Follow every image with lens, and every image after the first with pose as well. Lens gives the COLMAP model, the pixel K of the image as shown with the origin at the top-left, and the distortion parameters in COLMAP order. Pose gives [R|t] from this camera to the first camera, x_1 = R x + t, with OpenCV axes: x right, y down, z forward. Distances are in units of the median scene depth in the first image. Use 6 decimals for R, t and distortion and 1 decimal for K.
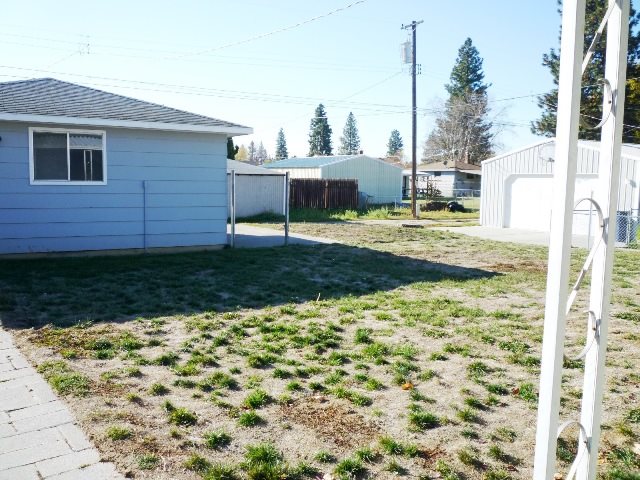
lens RADIAL K [[552.8, 0, 319.2], [0, 552.8, 238.0], [0, 0, 1]] dist [-0.049336, 0.015195]
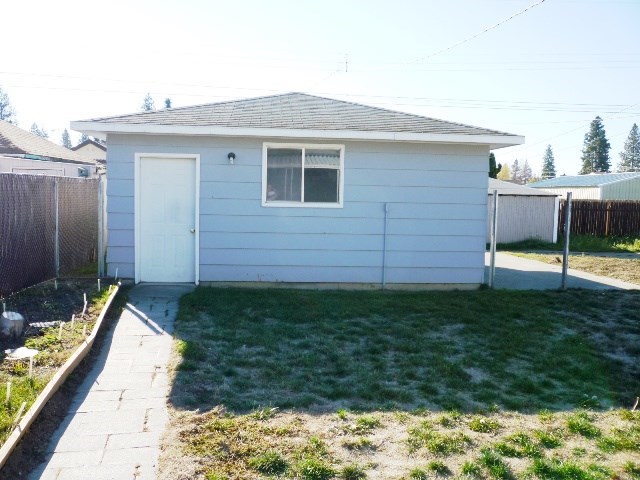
lens RADIAL K [[552.8, 0, 321.5], [0, 552.8, 236.8], [0, 0, 1]] dist [-0.049336, 0.015195]
pose [[0.897253, 0.032627, -0.440309, -0.037268], [-0.049161, 0.998447, -0.026195, -0.028362], [0.438771, 0.045150, 0.897464, 0.225964]]
